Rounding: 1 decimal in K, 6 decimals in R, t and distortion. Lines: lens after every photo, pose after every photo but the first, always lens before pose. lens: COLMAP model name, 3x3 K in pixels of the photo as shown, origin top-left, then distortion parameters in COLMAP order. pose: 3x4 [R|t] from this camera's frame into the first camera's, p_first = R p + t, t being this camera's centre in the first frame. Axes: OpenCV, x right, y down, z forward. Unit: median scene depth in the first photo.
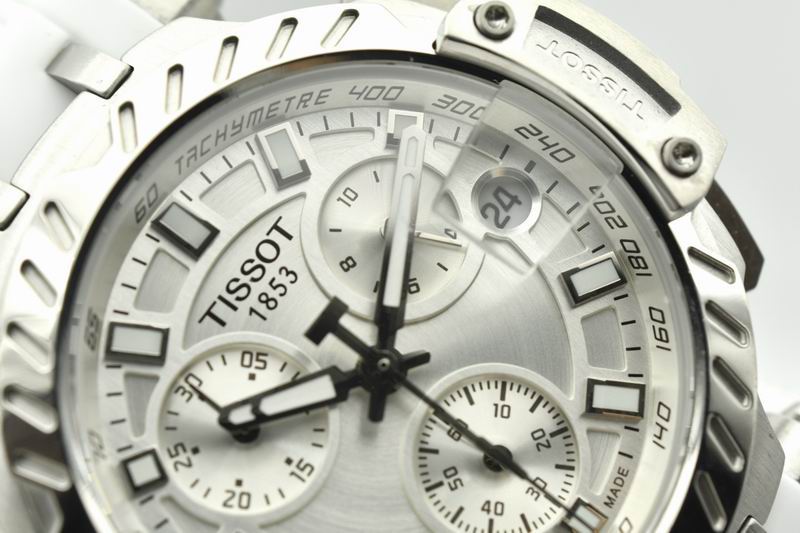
lens RADIAL K [[1922.0, 0, 397.0], [0, 1922.0, 267.2], [0, 0, 1]] dist [0.118475, 0.000000]
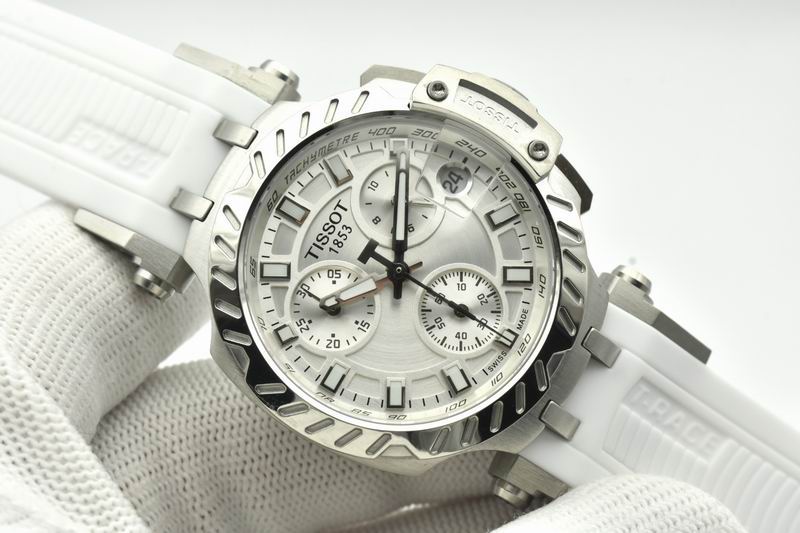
lens RADIAL K [[2340.0, 0, 398.9], [0, 2340.0, 264.6], [0, 0, 1]] dist [-0.069760, 0.000000]
pose [[0.993669, -0.097319, -0.056137, 0.127894], [0.101550, 0.991751, 0.078214, -0.142551], [0.048062, -0.083419, 0.995355, -1.393600]]
